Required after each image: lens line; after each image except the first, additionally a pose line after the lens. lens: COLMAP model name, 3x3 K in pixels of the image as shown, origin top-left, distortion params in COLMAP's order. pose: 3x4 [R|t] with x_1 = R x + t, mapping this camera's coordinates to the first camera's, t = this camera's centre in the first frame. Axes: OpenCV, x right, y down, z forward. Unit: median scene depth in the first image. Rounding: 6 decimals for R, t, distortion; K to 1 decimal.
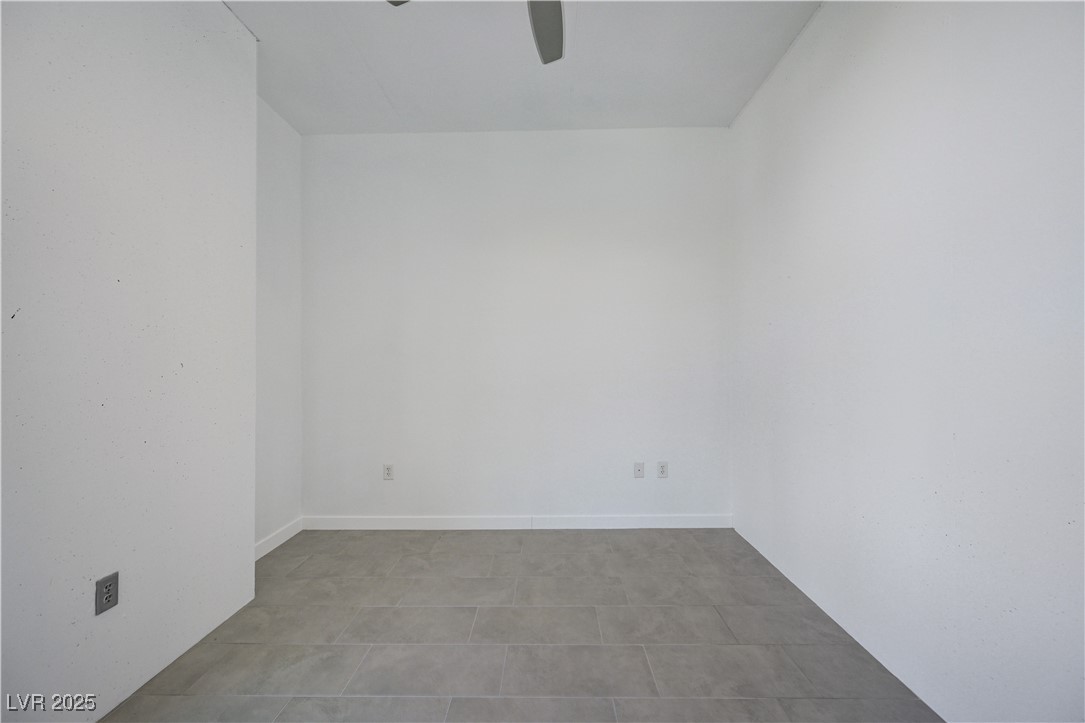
lens RADIAL K [[432.5, 0, 543.9], [0, 432.5, 360.9], [0, 0, 1]] dist [0.002297, 0.000050]
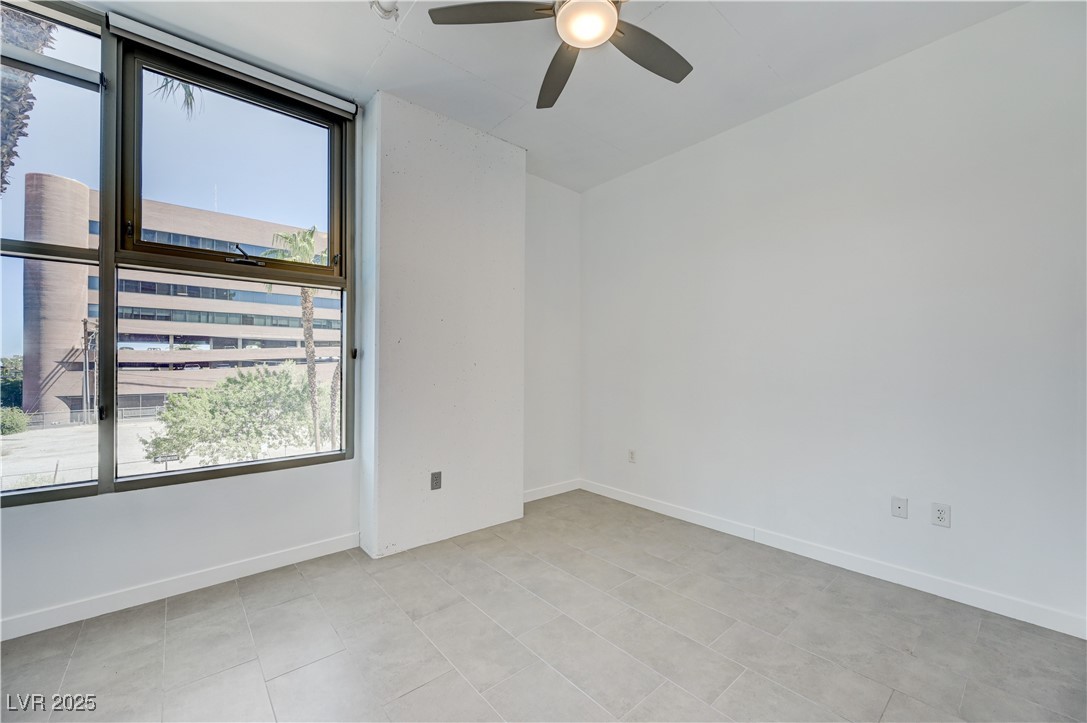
lens RADIAL K [[430.3, 0, 545.0], [0, 430.3, 361.8], [0, 0, 1]] dist [-0.002171, -0.000245]
pose [[0.666363, 0.002102, -0.745624, 0.476665], [-0.002376, 0.999997, 0.000696, -0.002288], [0.745624, 0.001308, 0.666366, 0.044811]]
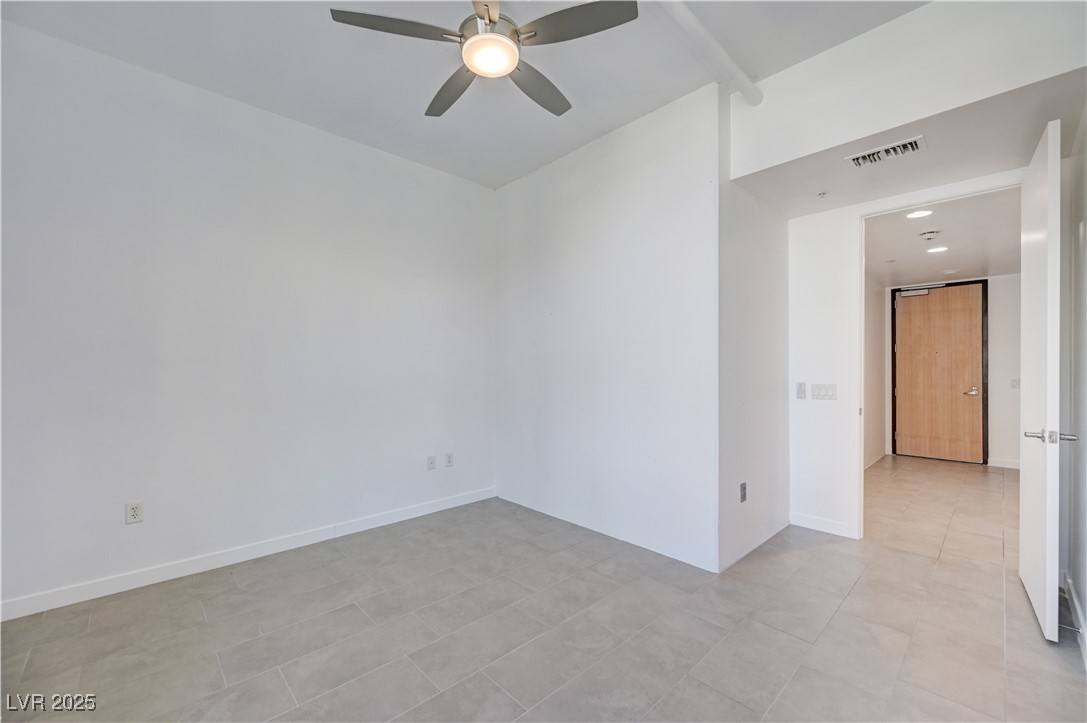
lens RADIAL K [[436.1, 0, 544.6], [0, 436.1, 372.2], [0, 0, 1]] dist [-0.002723, -0.000269]
pose [[0.715321, 0.001631, 0.698794, -0.497667], [-0.006796, 0.999966, 0.004623, 0.000666], [-0.698763, -0.008055, 0.715308, -0.065040]]
